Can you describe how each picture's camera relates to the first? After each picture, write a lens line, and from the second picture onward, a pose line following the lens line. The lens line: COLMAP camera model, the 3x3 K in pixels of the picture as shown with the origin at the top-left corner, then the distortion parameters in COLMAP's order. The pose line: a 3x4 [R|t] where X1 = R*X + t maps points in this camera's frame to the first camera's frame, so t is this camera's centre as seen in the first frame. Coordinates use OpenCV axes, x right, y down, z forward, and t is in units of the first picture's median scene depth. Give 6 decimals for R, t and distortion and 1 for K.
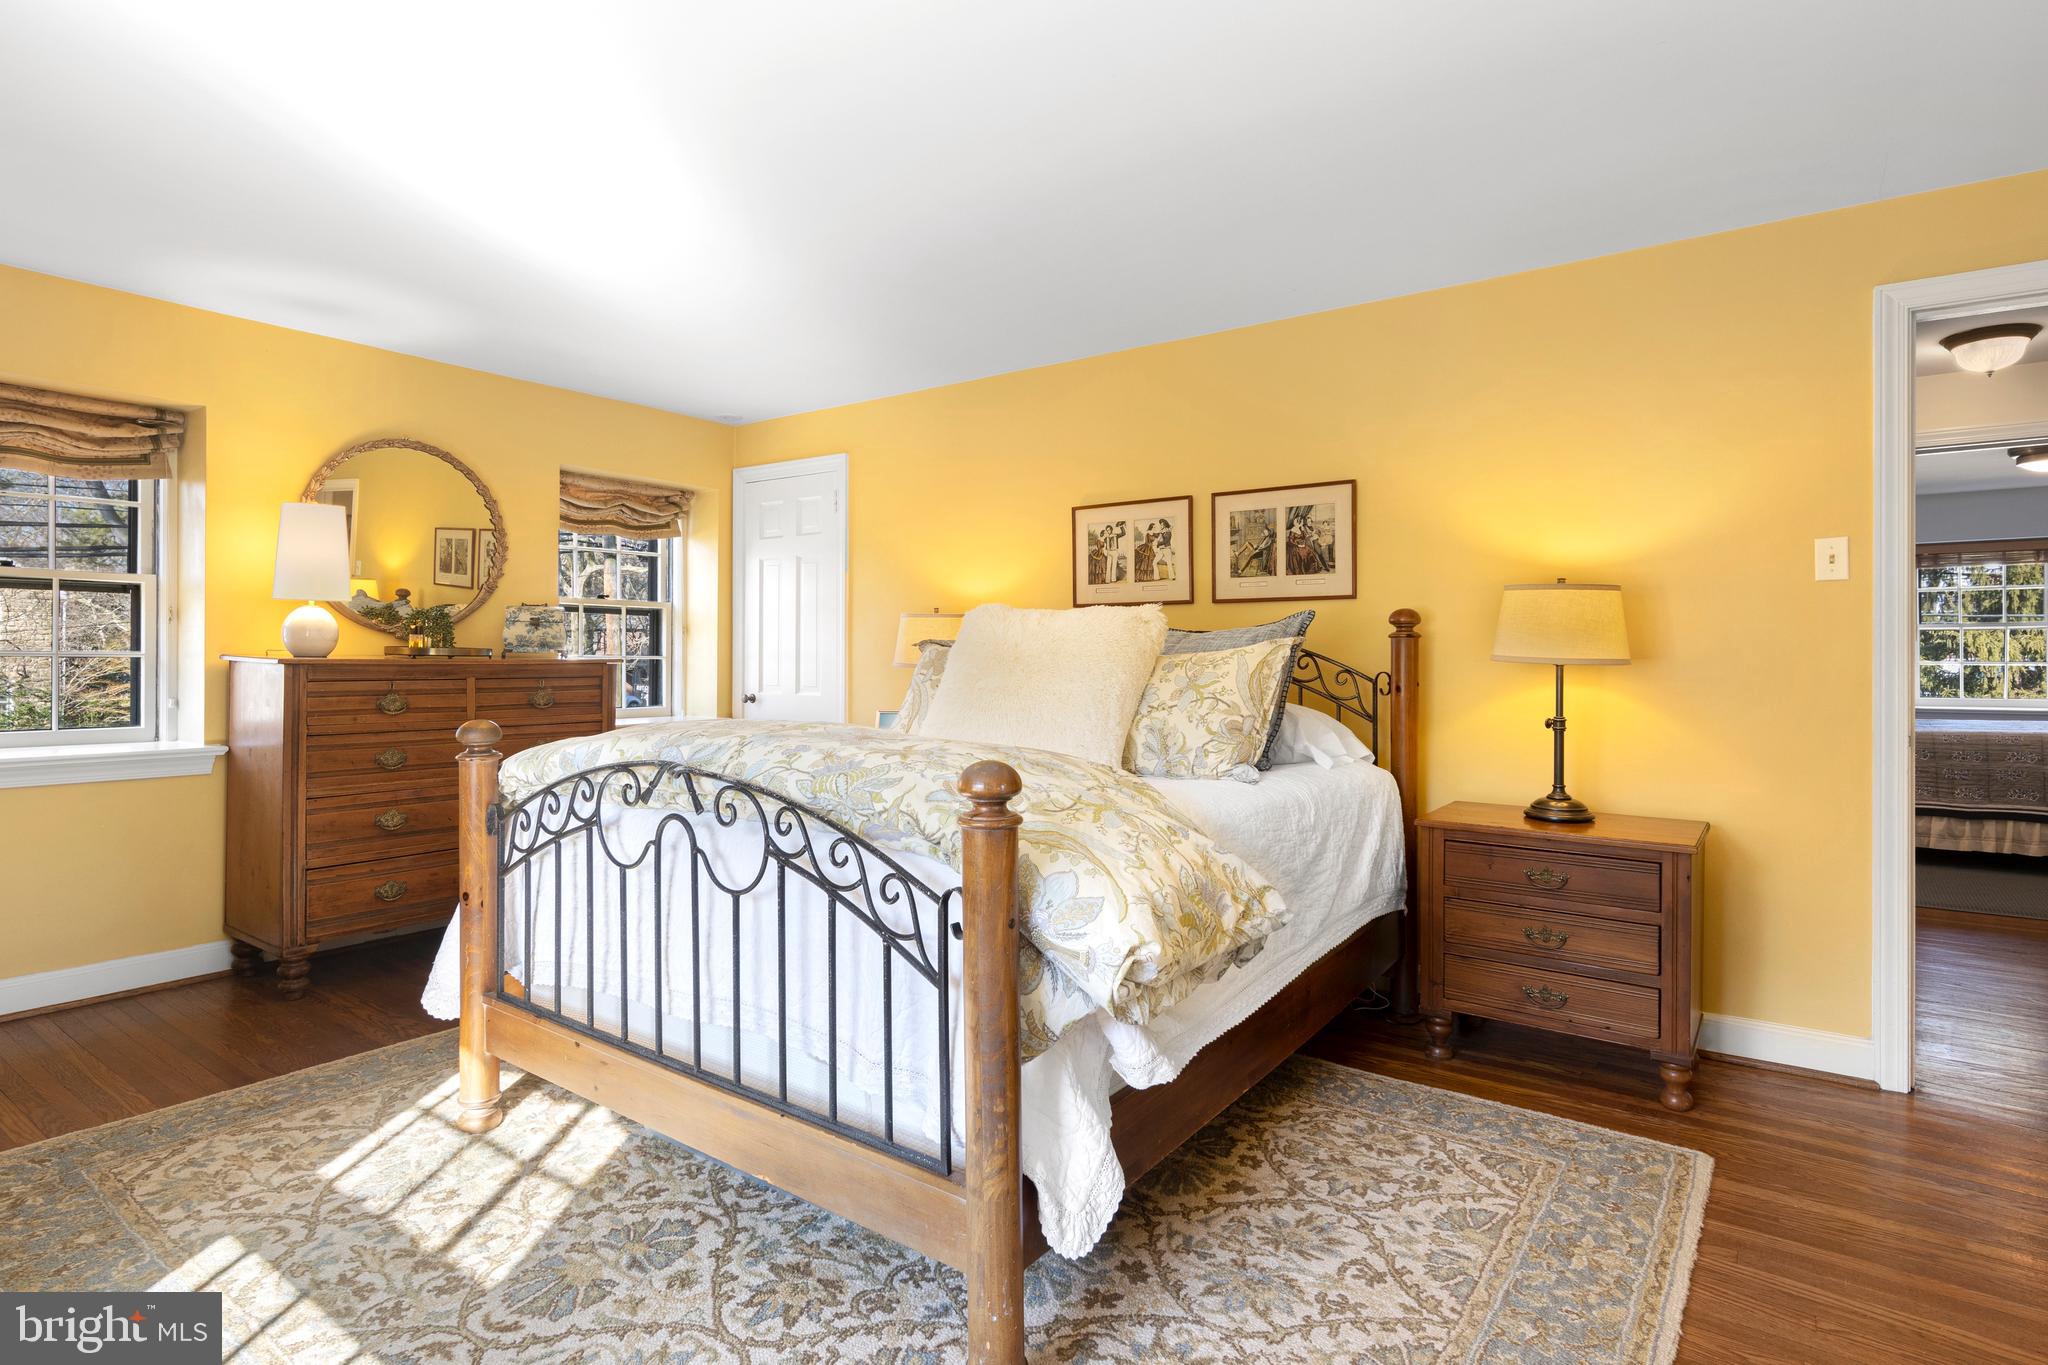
lens RADIAL K [[1051.1, 0, 1007.8], [0, 1051.1, 646.3], [0, 0, 1]] dist [0.015271, -0.003772]
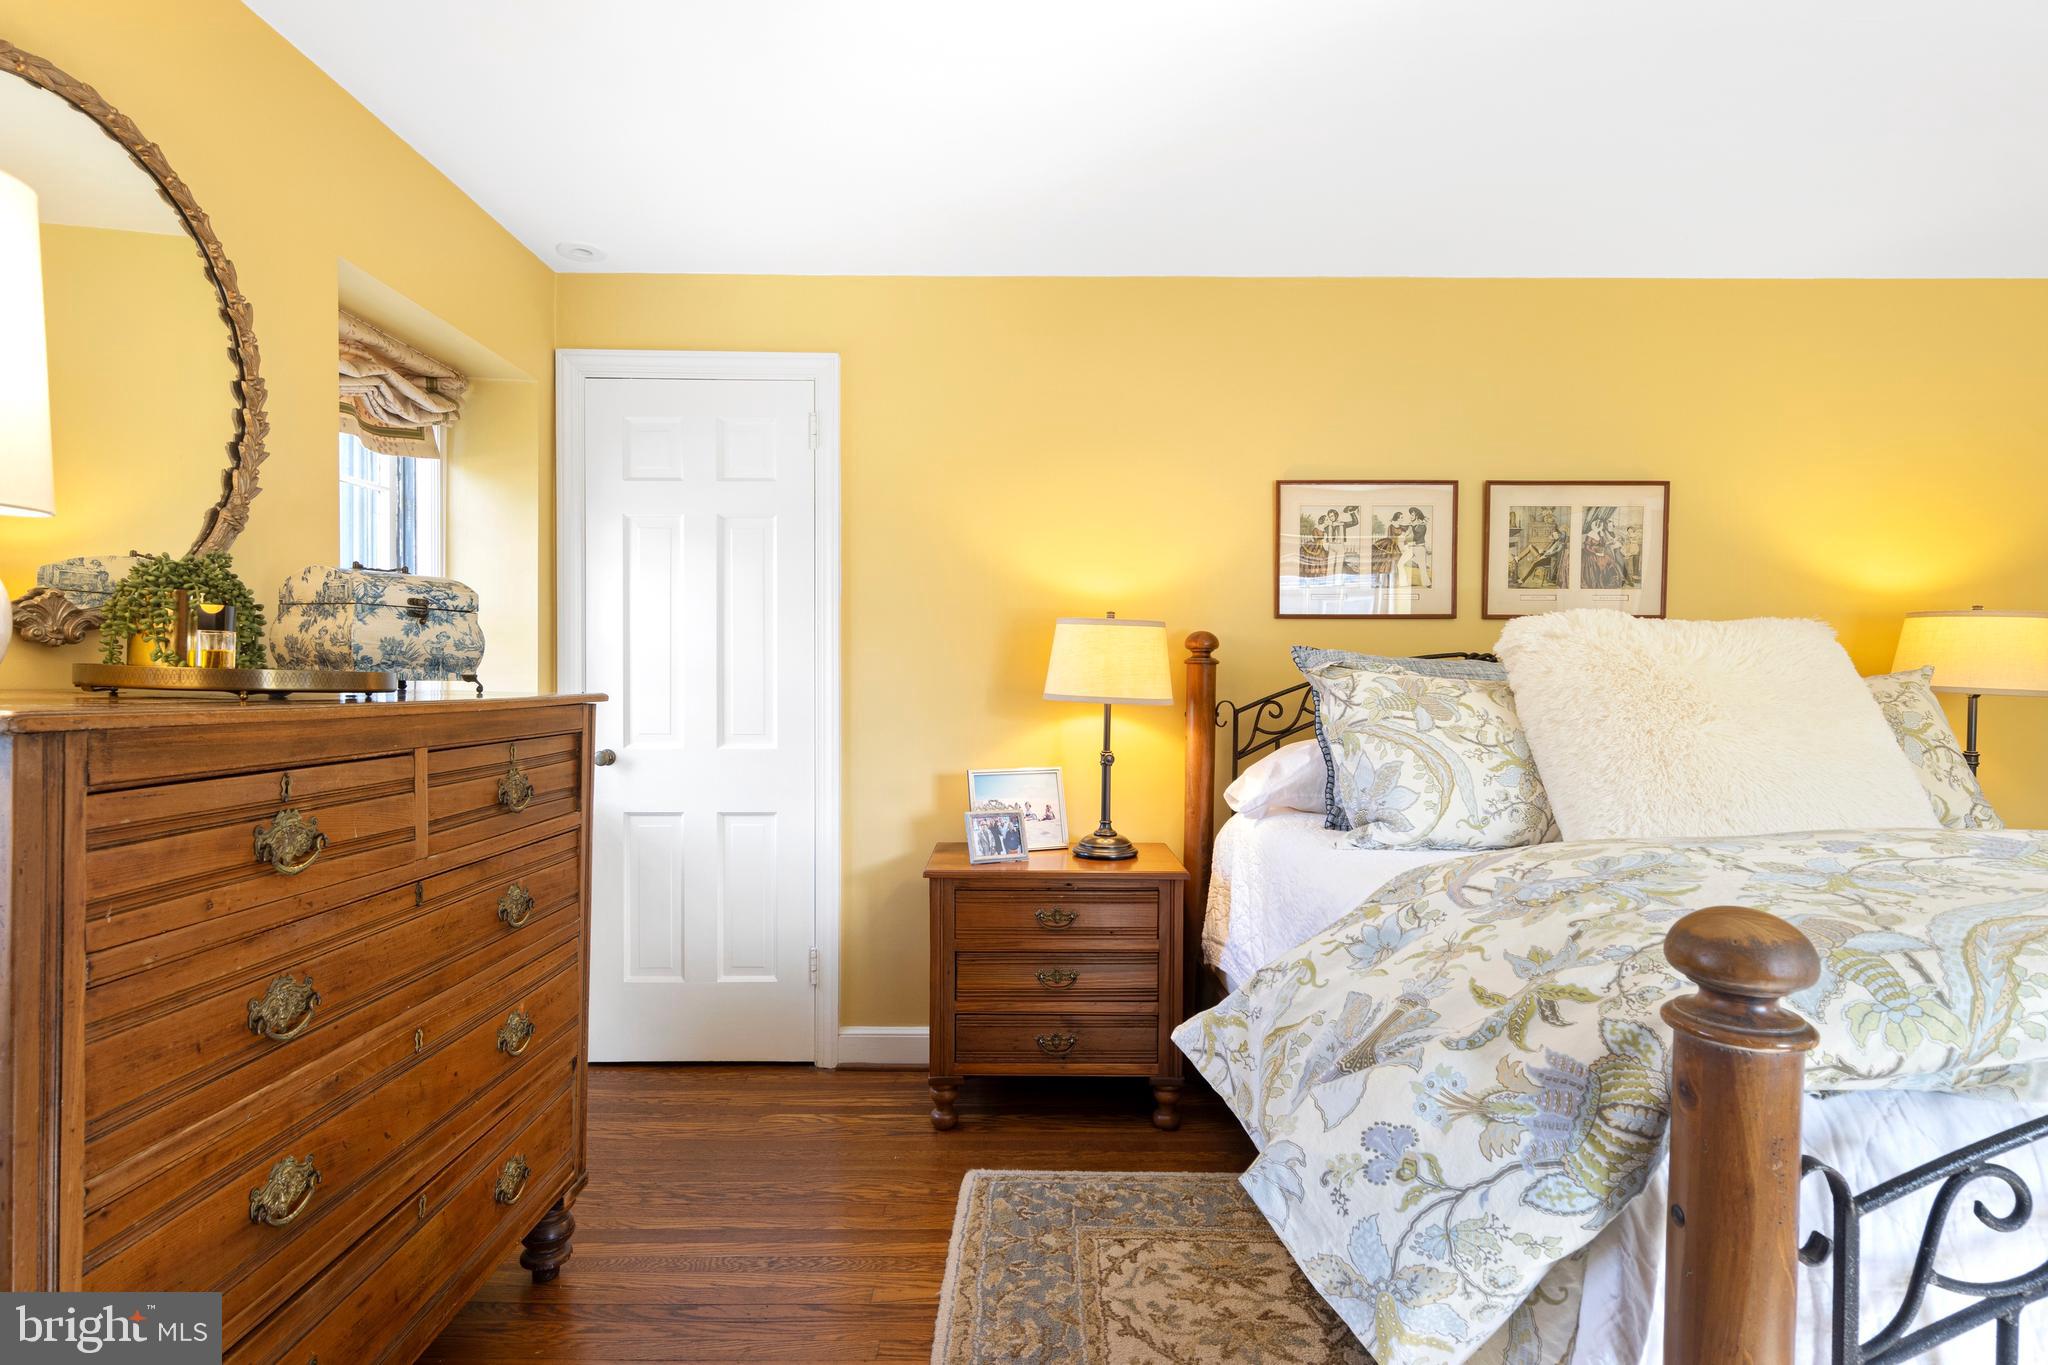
lens RADIAL K [[1051.1, 0, 1022.6], [0, 1051.1, 696.7], [0, 0, 1]] dist [0.015271, -0.003772]
pose [[0.800943, -0.009796, 0.598660, -0.563072], [-0.006708, 0.999657, 0.025331, -0.000072], [-0.598703, -0.024305, 0.800602, 0.566545]]
